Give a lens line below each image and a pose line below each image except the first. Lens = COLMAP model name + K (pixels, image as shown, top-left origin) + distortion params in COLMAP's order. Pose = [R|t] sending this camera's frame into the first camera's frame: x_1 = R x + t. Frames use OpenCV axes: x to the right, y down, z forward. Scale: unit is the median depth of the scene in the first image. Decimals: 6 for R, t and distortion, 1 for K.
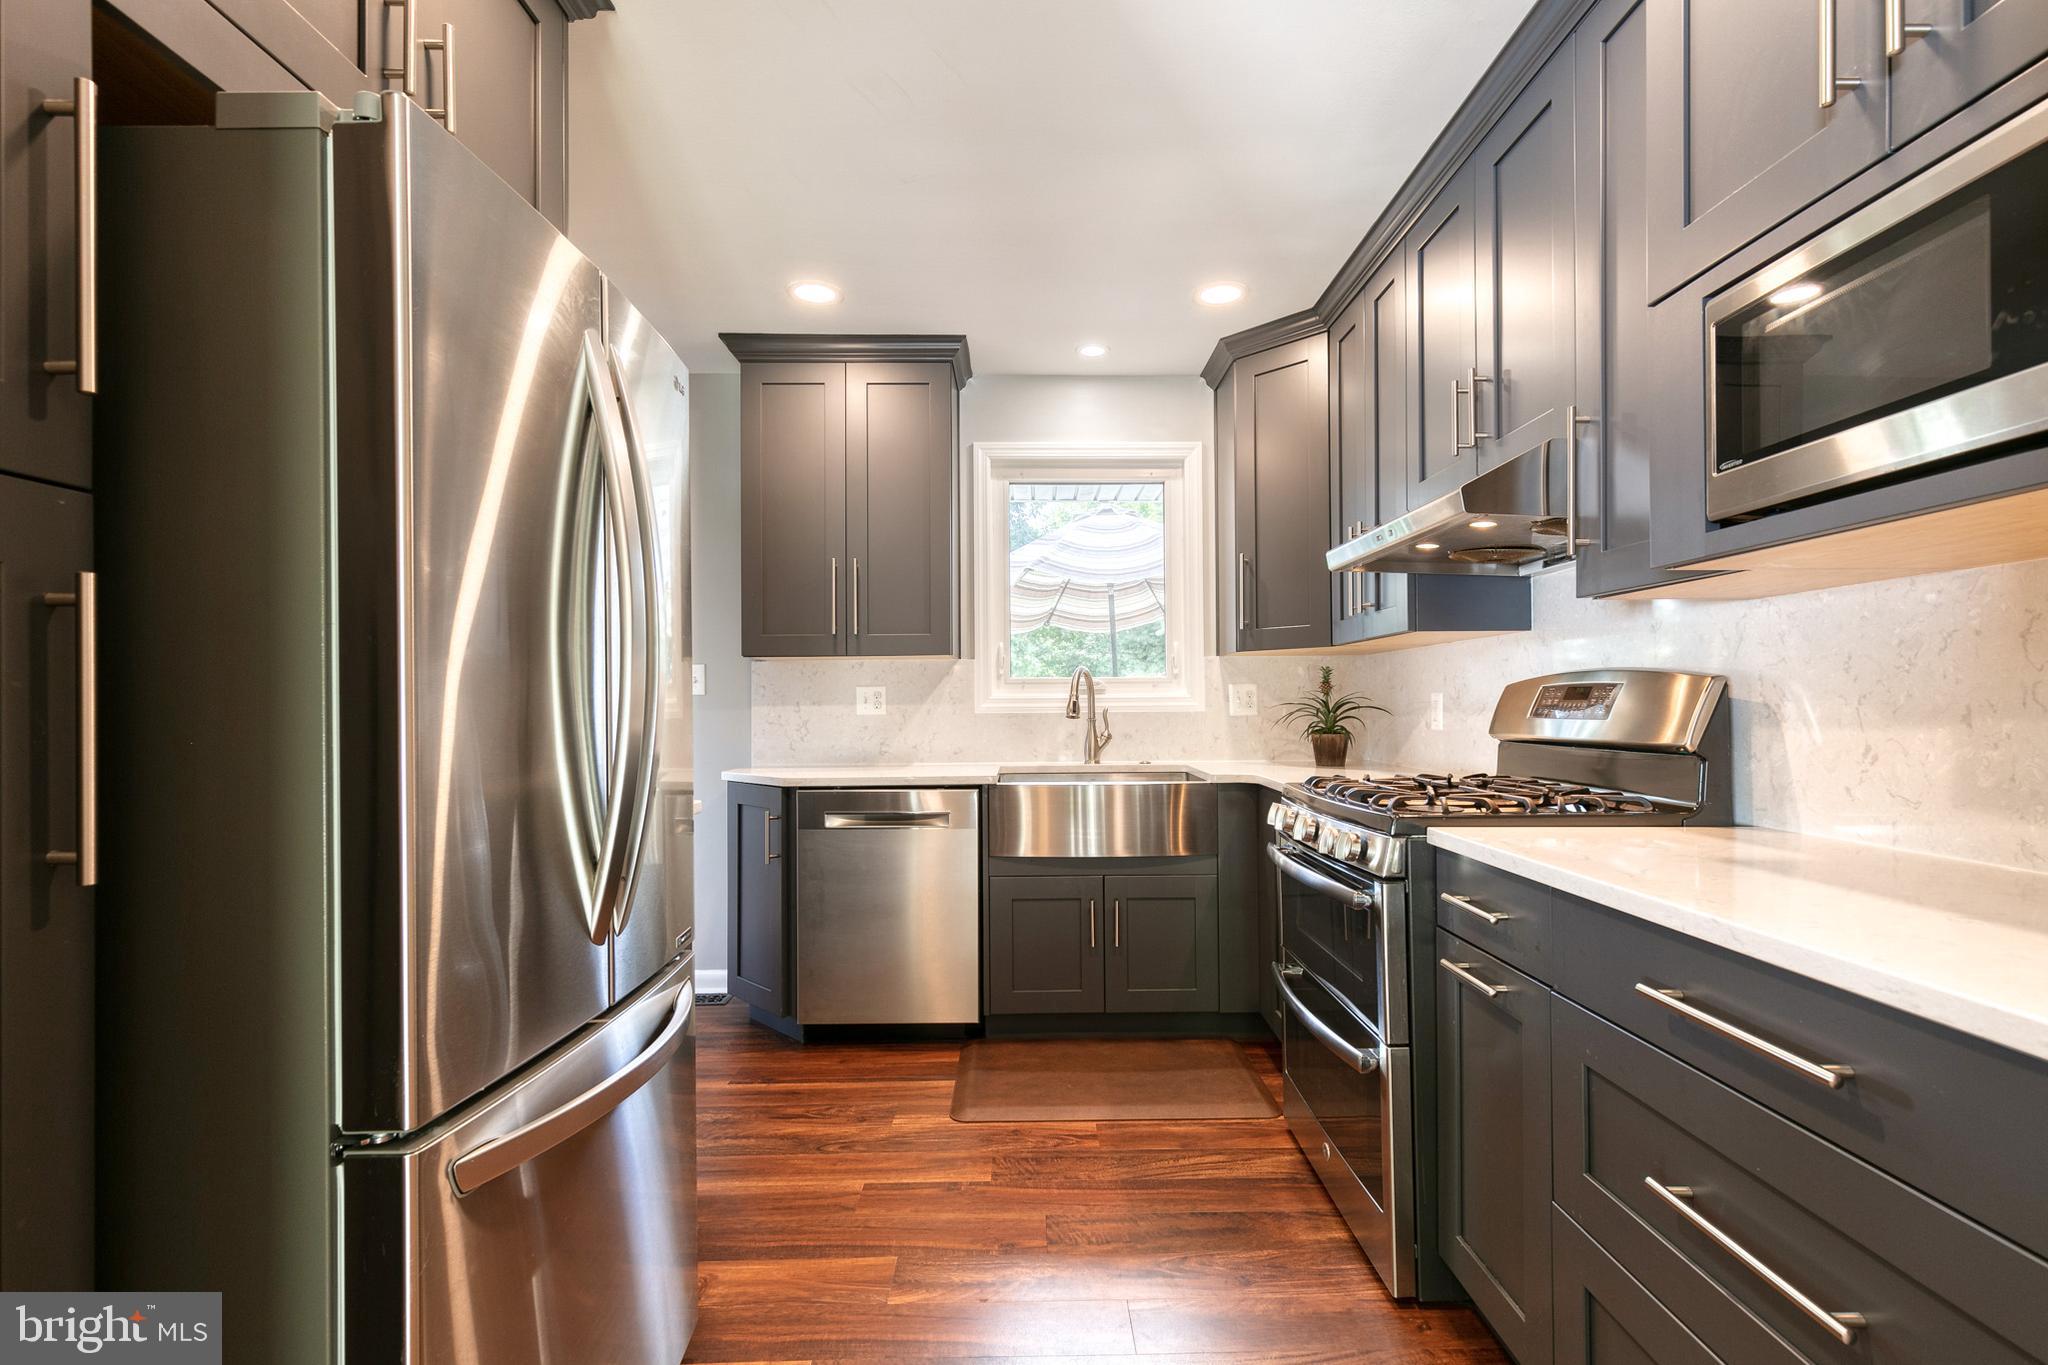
lens RADIAL K [[935.1, 0, 1038.3], [0, 935.1, 693.9], [0, 0, 1]] dist [0.015019, -0.004434]
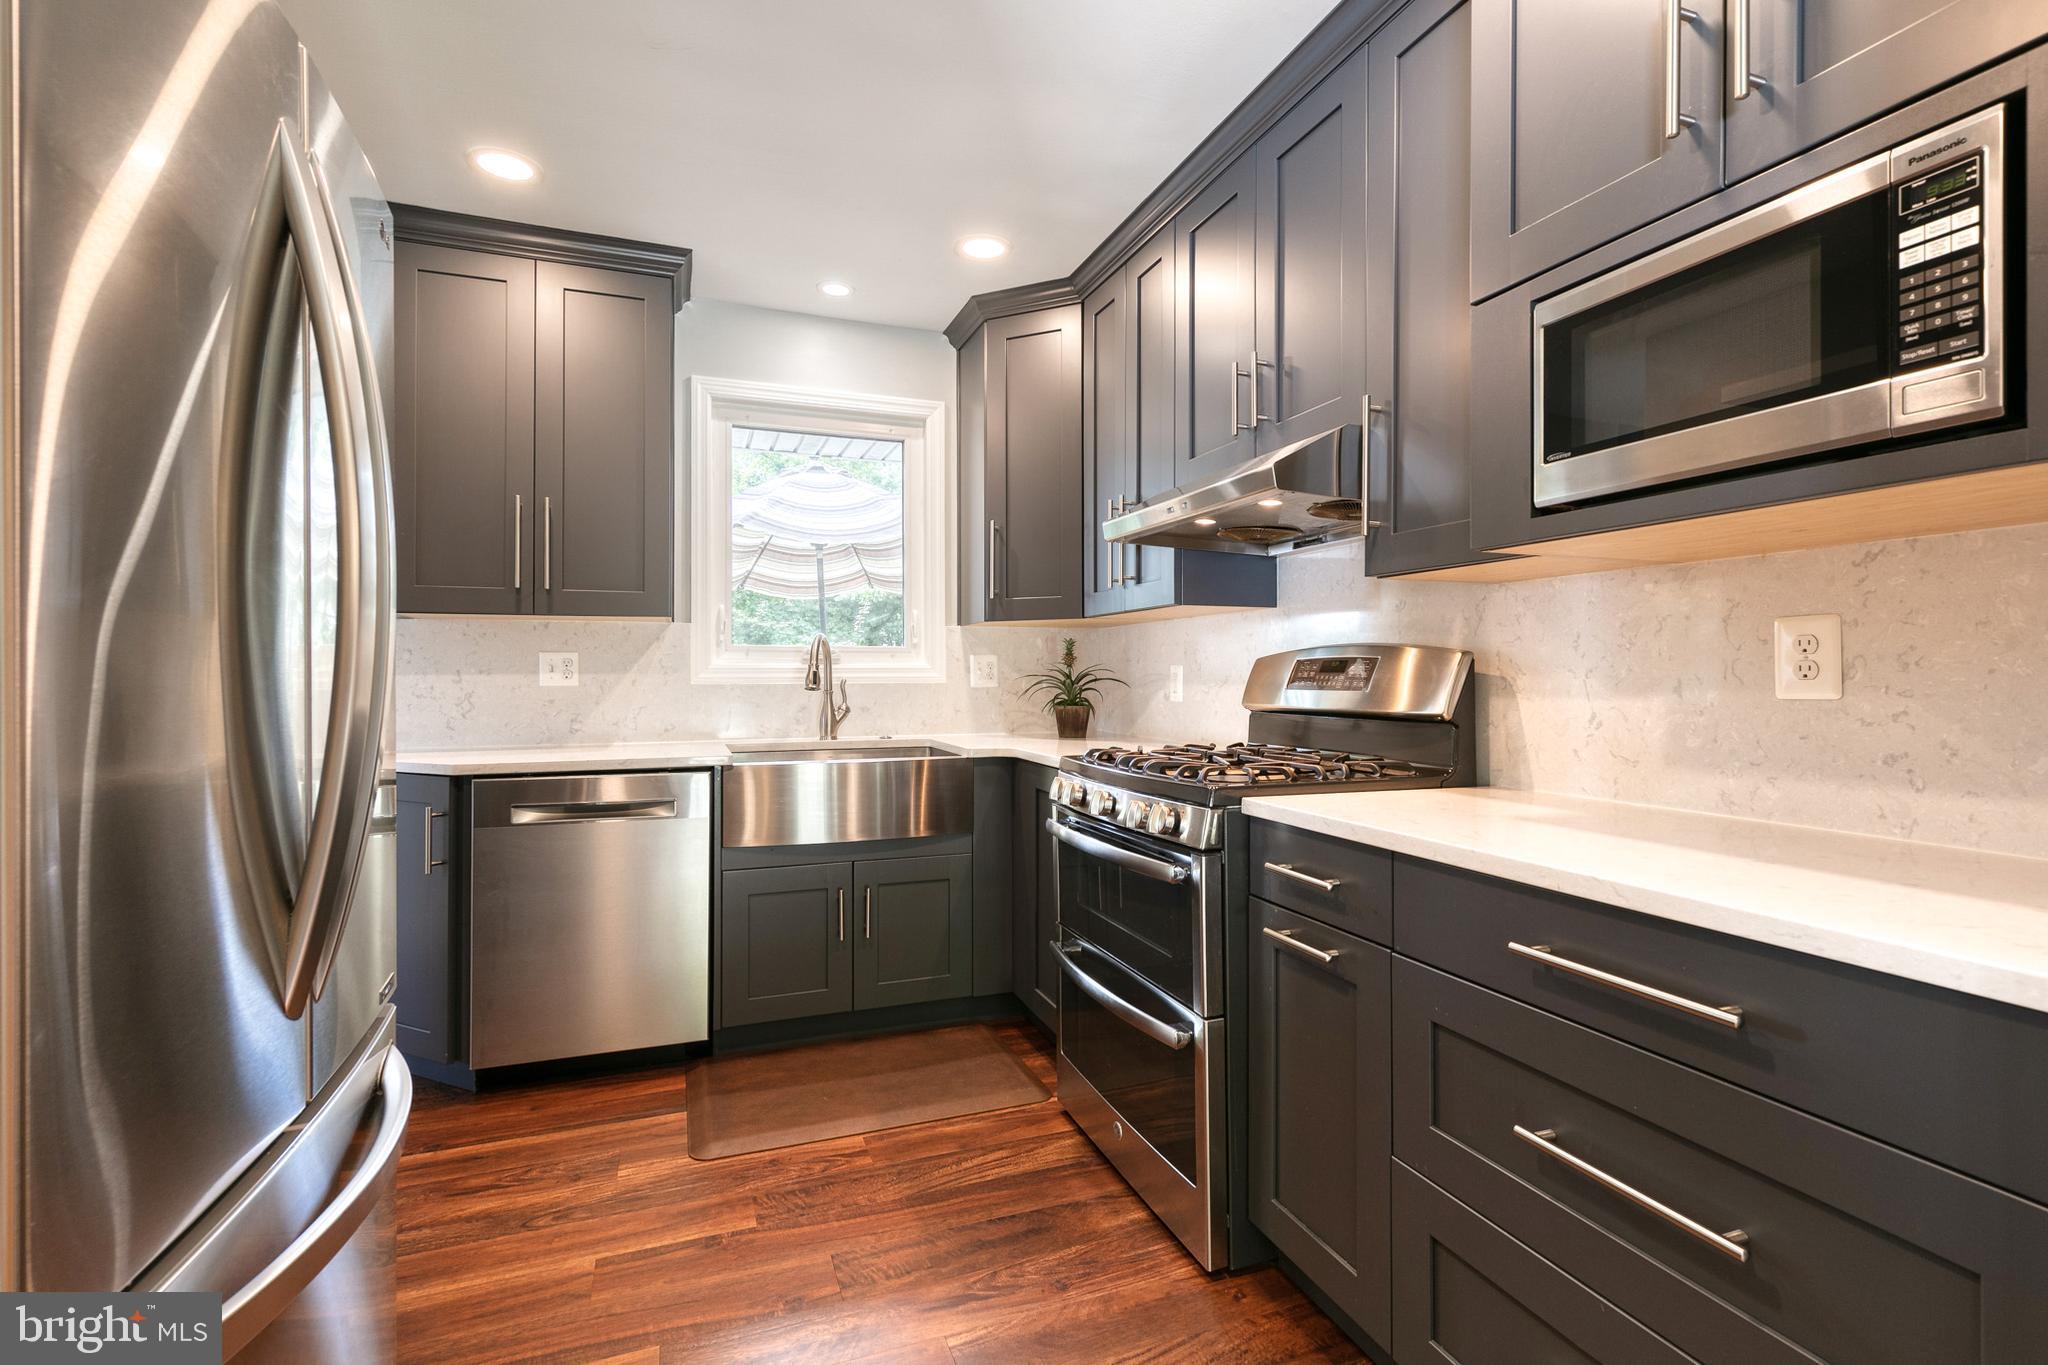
lens RADIAL K [[947.9, 0, 1031.8], [0, 947.9, 666.3], [0, 0, 1]] dist [0.013122, -0.001275]
pose [[0.941041, 0.009068, 0.338170, -0.101305], [-0.009092, 0.999958, -0.001512, 0.003199], [-0.338169, -0.001652, 0.941084, 0.081497]]
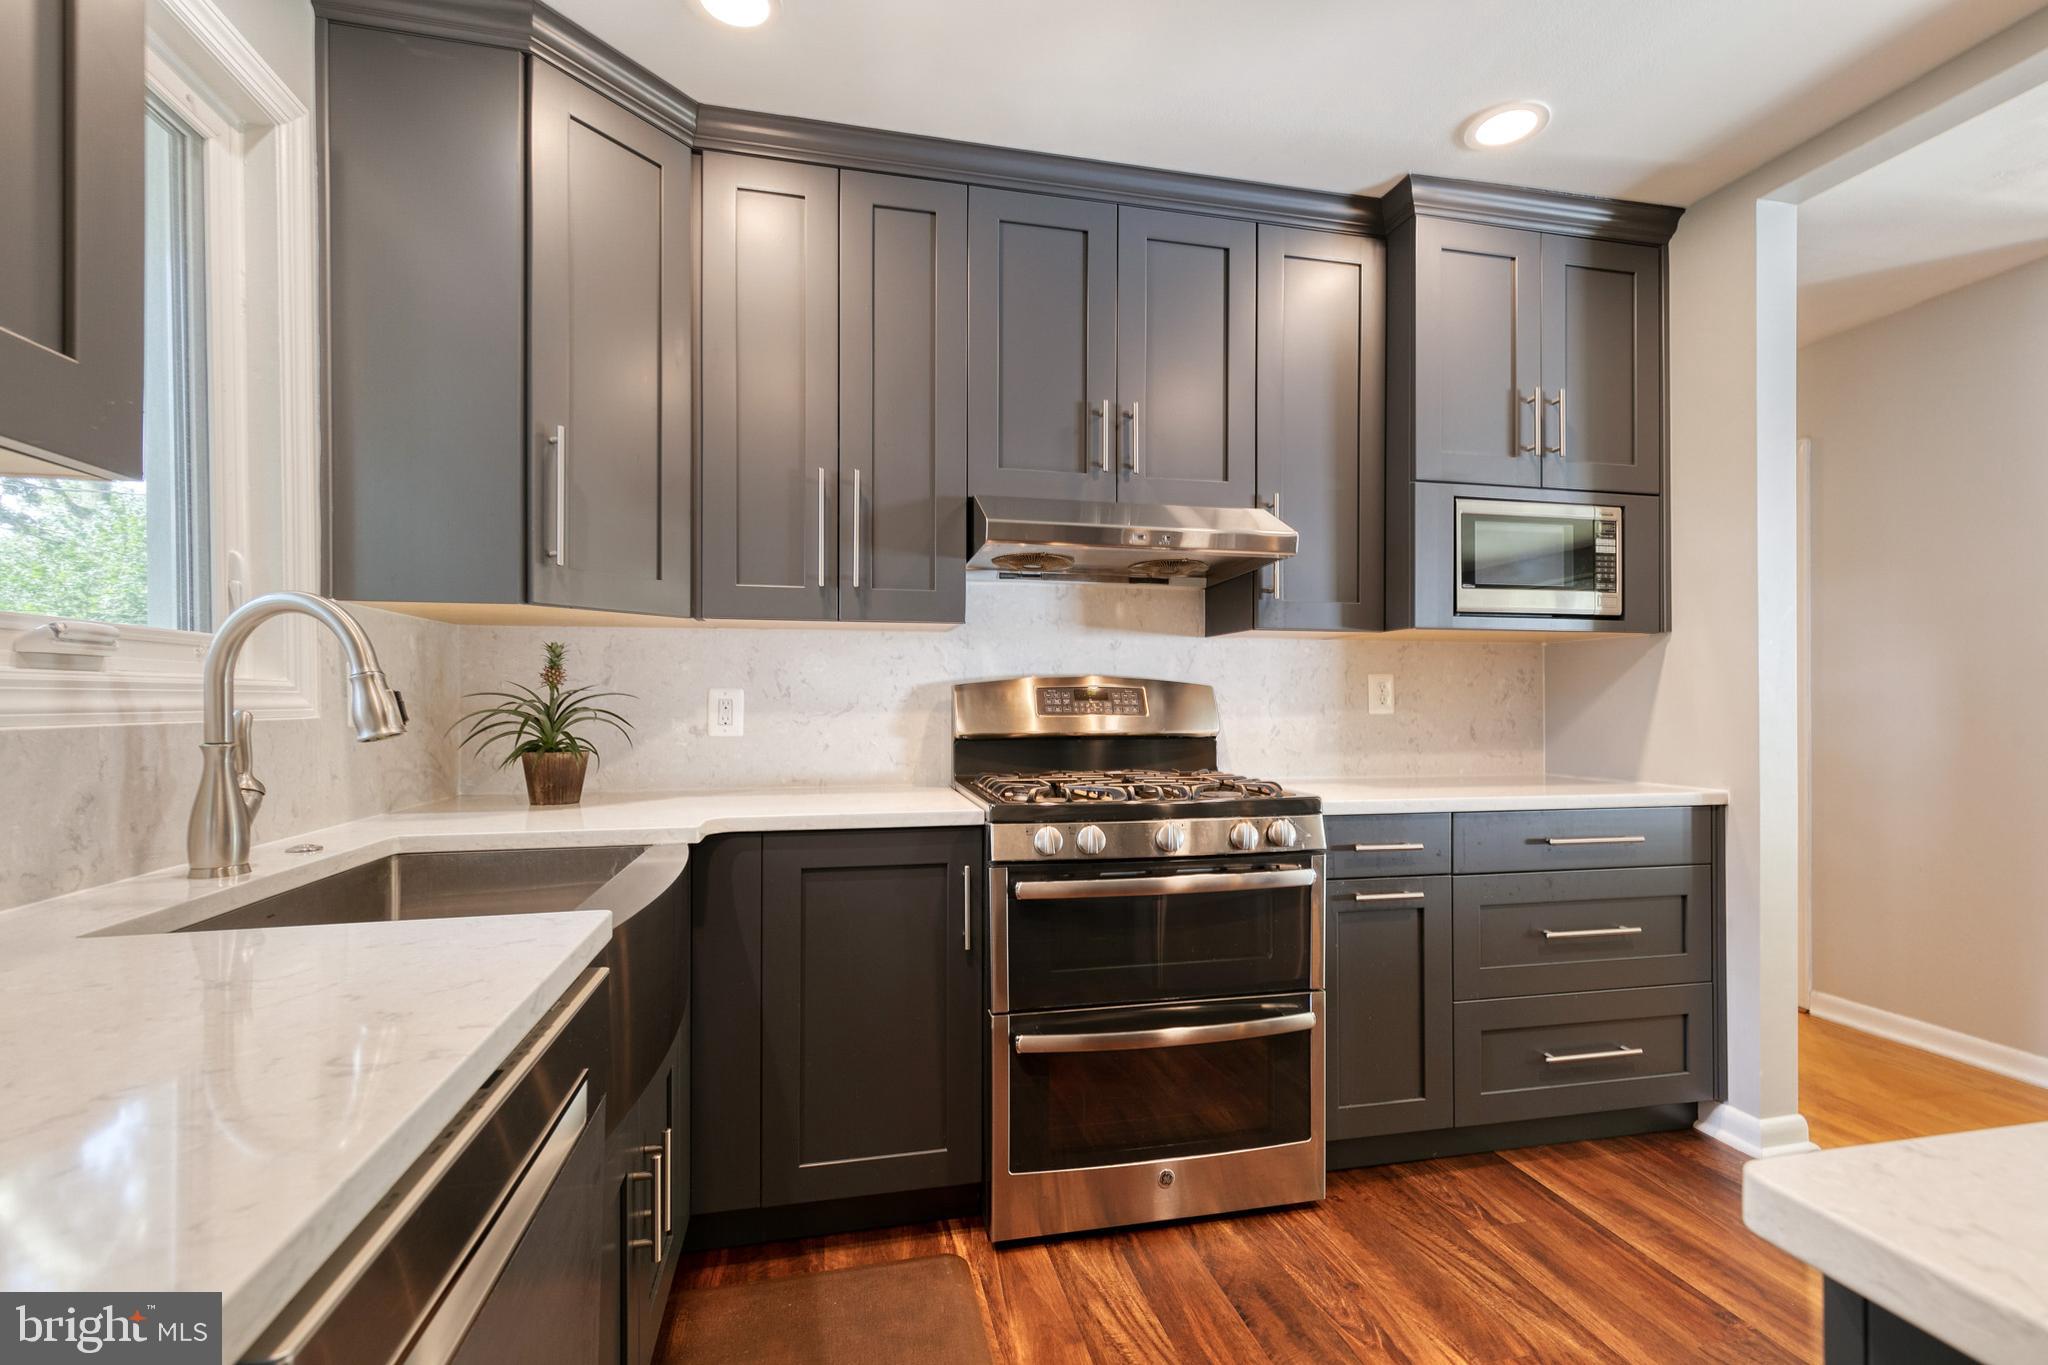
lens RADIAL K [[935.1, 0, 1038.3], [0, 935.1, 693.9], [0, 0, 1]] dist [0.015019, -0.004434]
pose [[-0.216471, 0.011427, 0.976222, -0.503410], [-0.010390, 0.999848, -0.014008, 0.013623], [-0.976234, -0.013176, -0.216320, 1.137250]]
